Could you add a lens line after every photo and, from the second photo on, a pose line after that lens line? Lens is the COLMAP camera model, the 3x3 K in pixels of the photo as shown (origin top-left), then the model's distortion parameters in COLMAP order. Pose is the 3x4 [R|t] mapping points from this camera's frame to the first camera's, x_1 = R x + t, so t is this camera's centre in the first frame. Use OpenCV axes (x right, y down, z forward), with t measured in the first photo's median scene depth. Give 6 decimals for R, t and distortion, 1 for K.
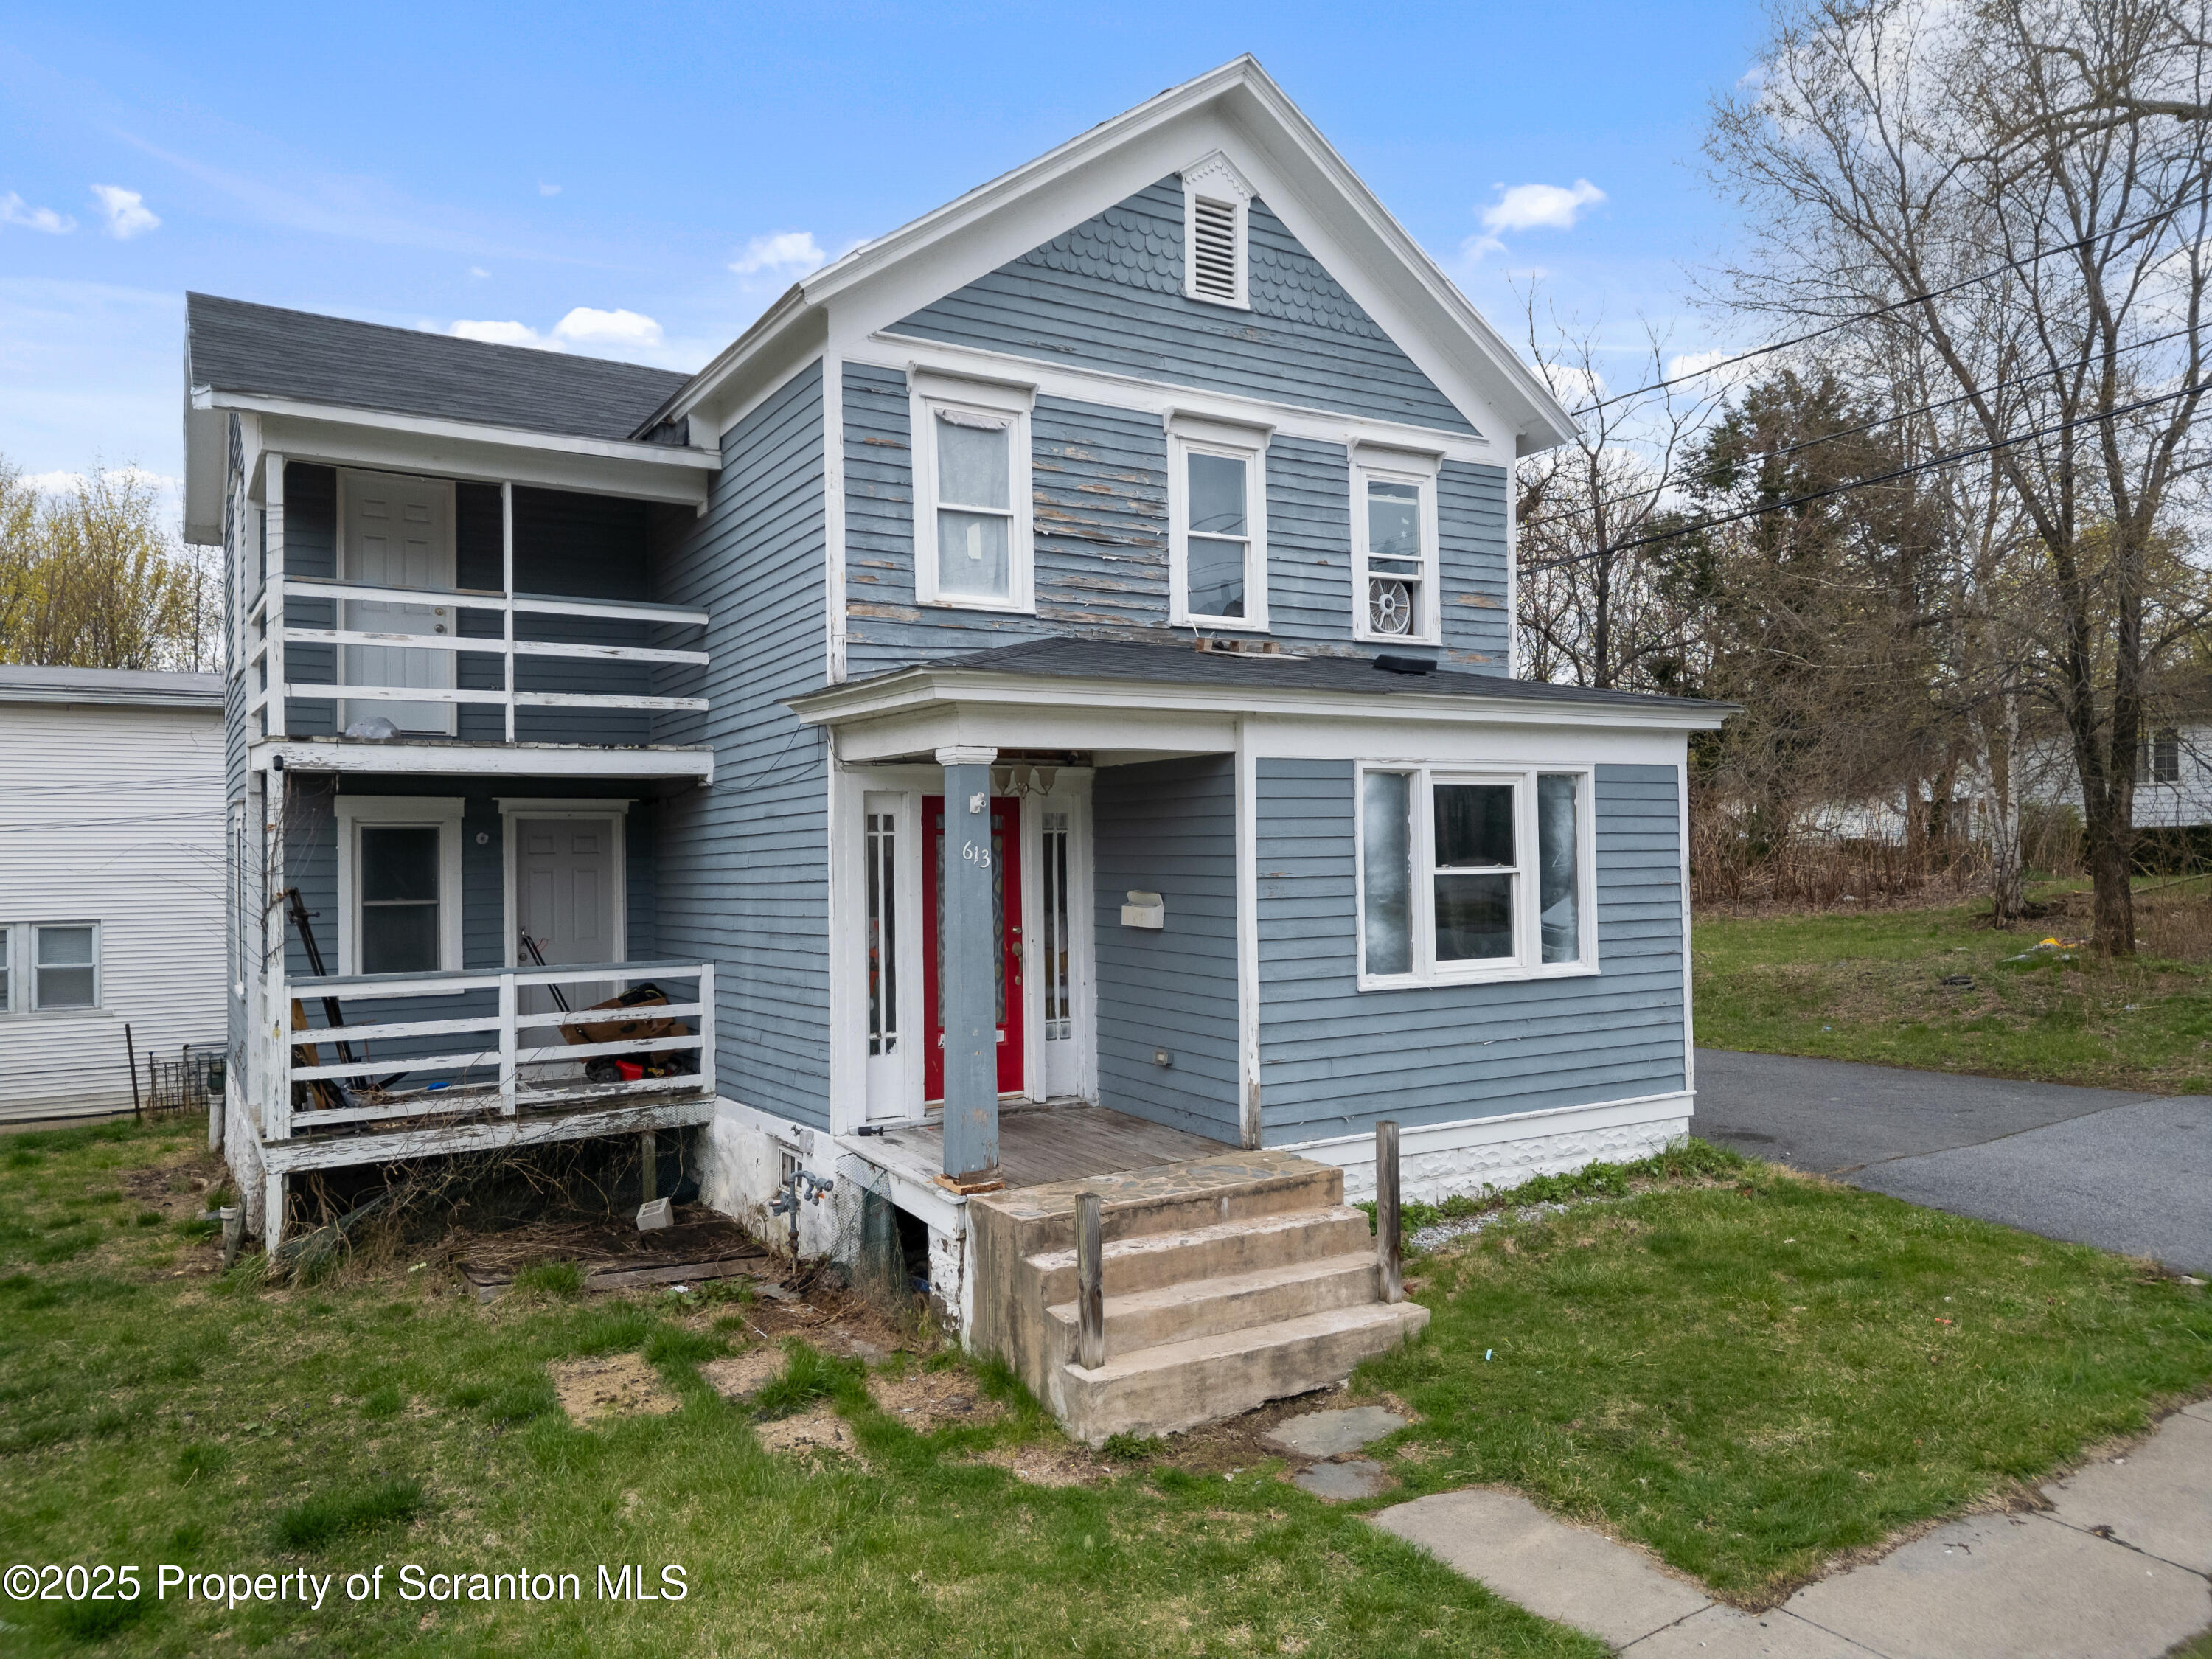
lens RADIAL K [[1514.9, 0, 1106.0], [0, 1514.9, 829.5], [0, 0, 1]] dist [0.099884, -0.089256]
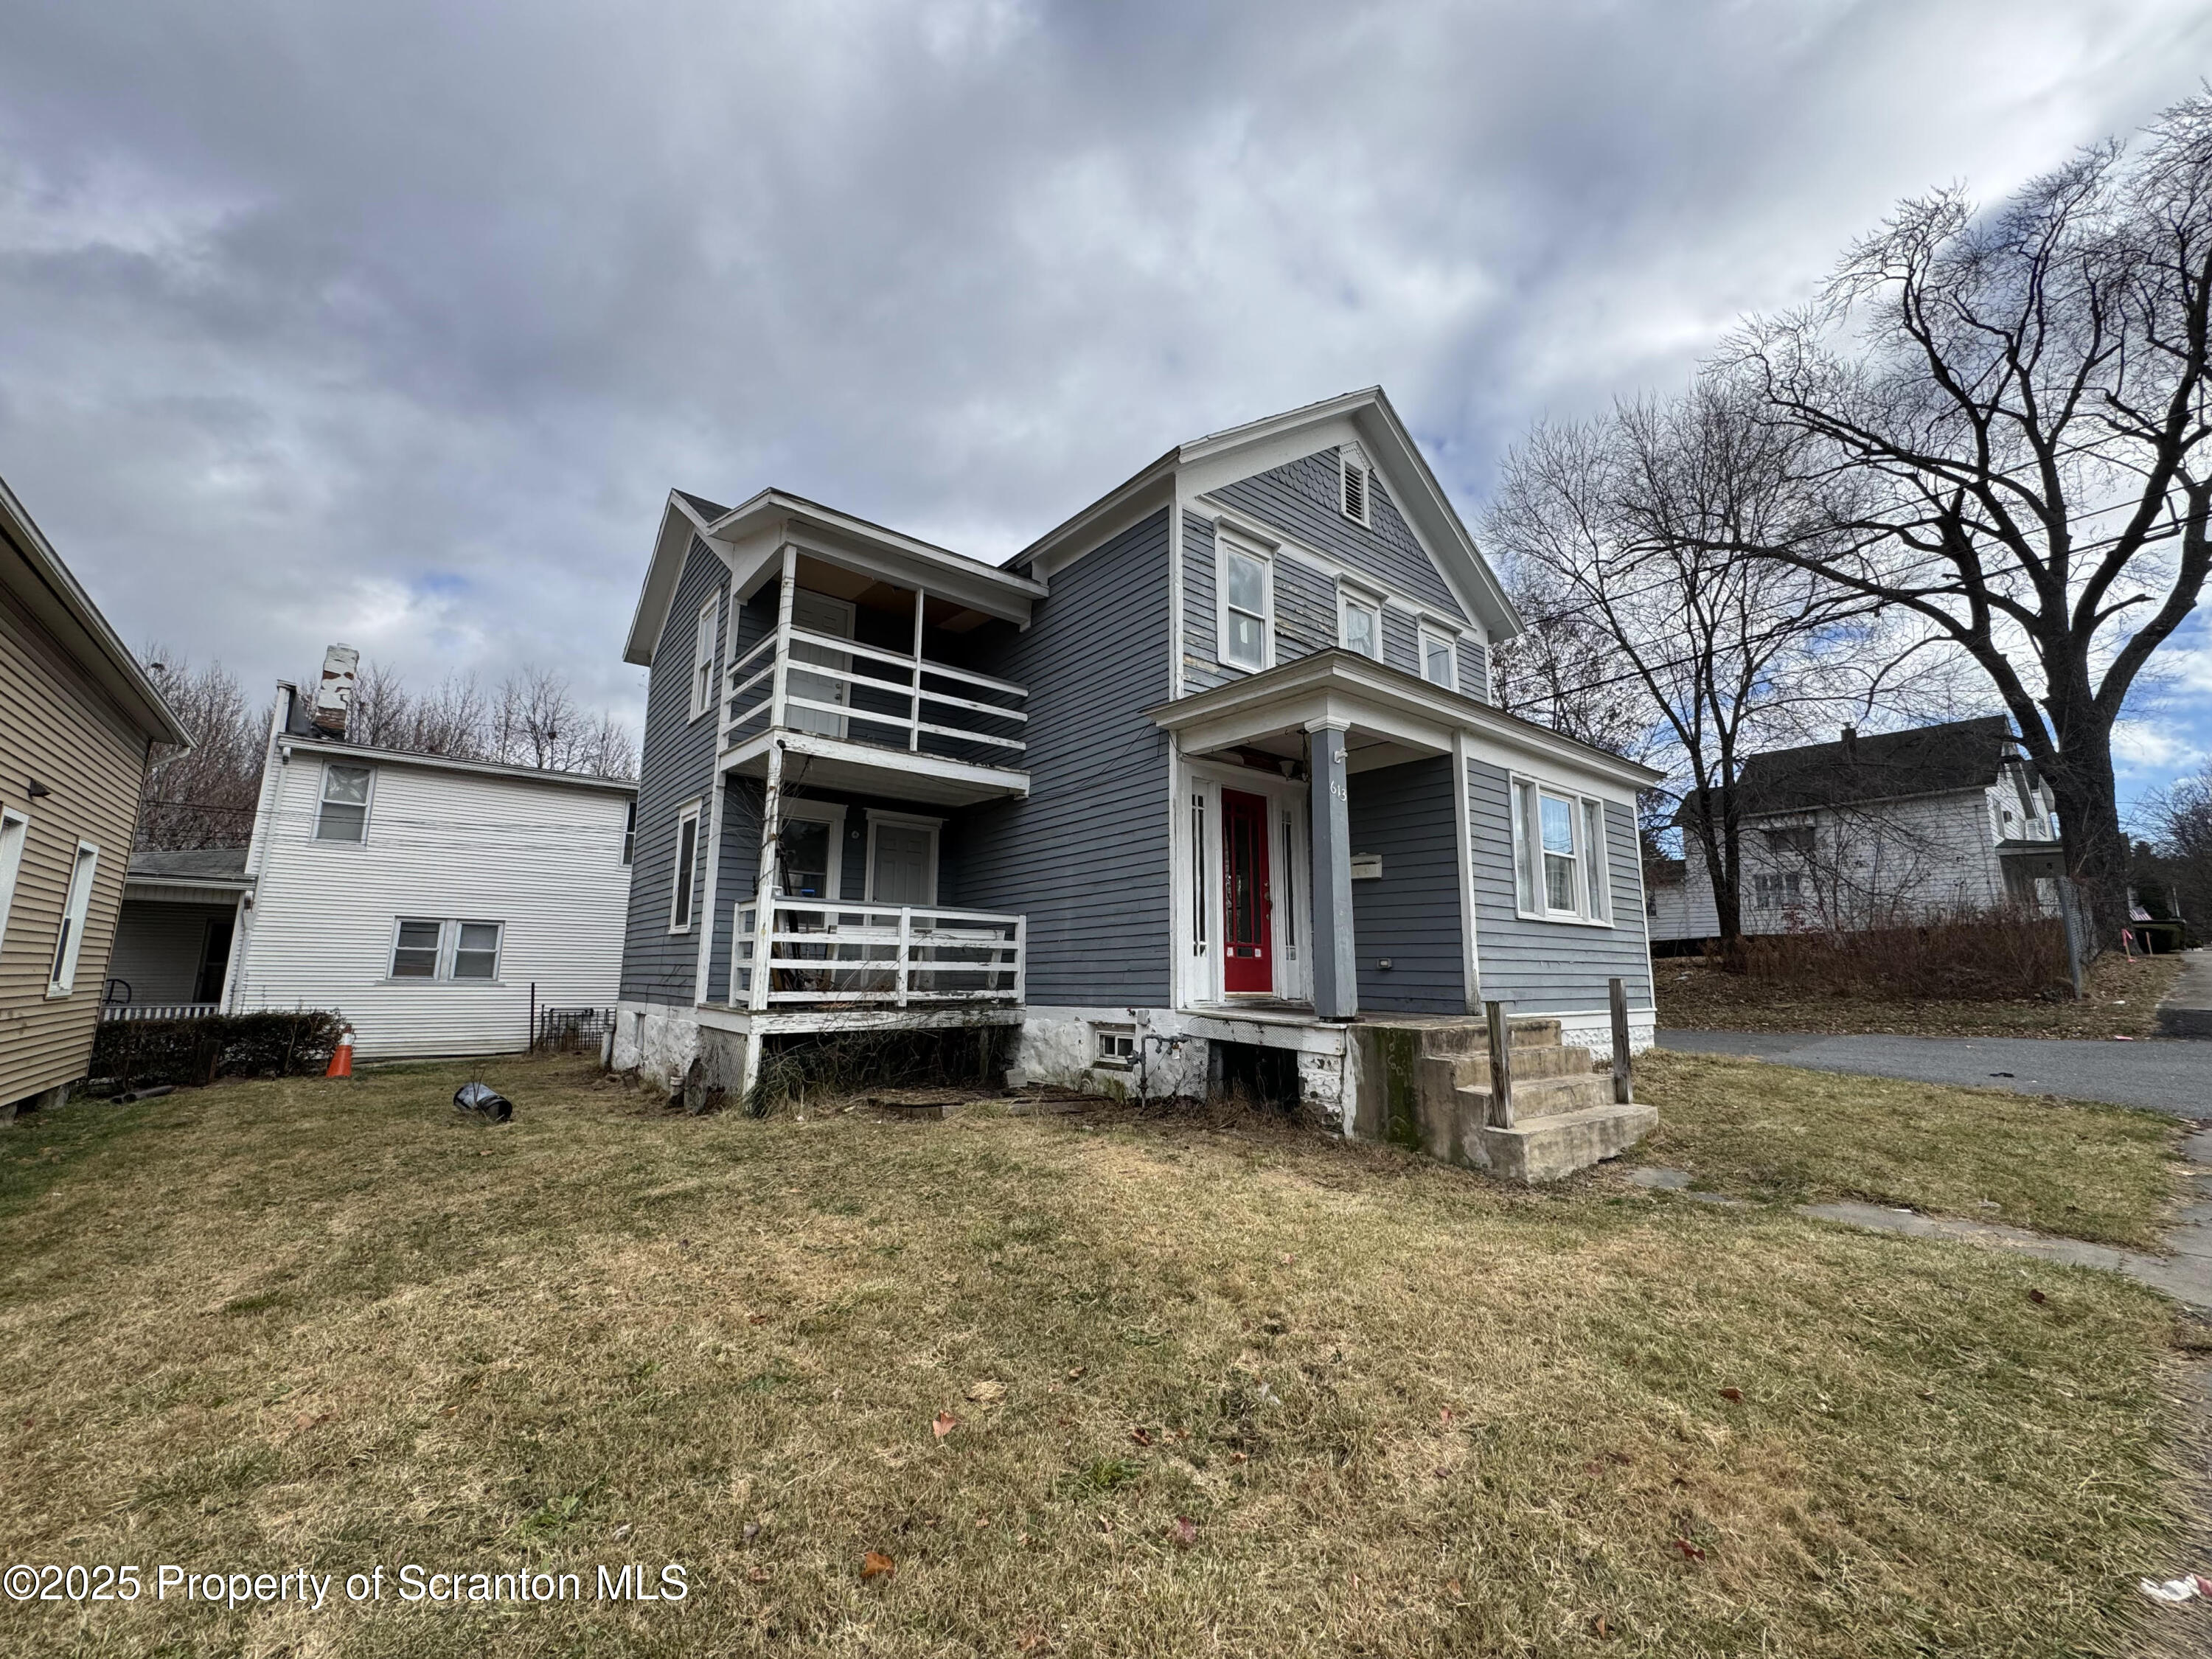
lens RADIAL K [[869.4, 0, 1106.0], [0, 869.4, 829.5], [0, 0, 1]] dist [0.001459, 0.000032]
pose [[0.991428, 0.044532, 0.122827, -0.306595], [-0.025573, 0.988078, -0.151814, 0.140584], [-0.128124, 0.147371, 0.980748, 0.161218]]
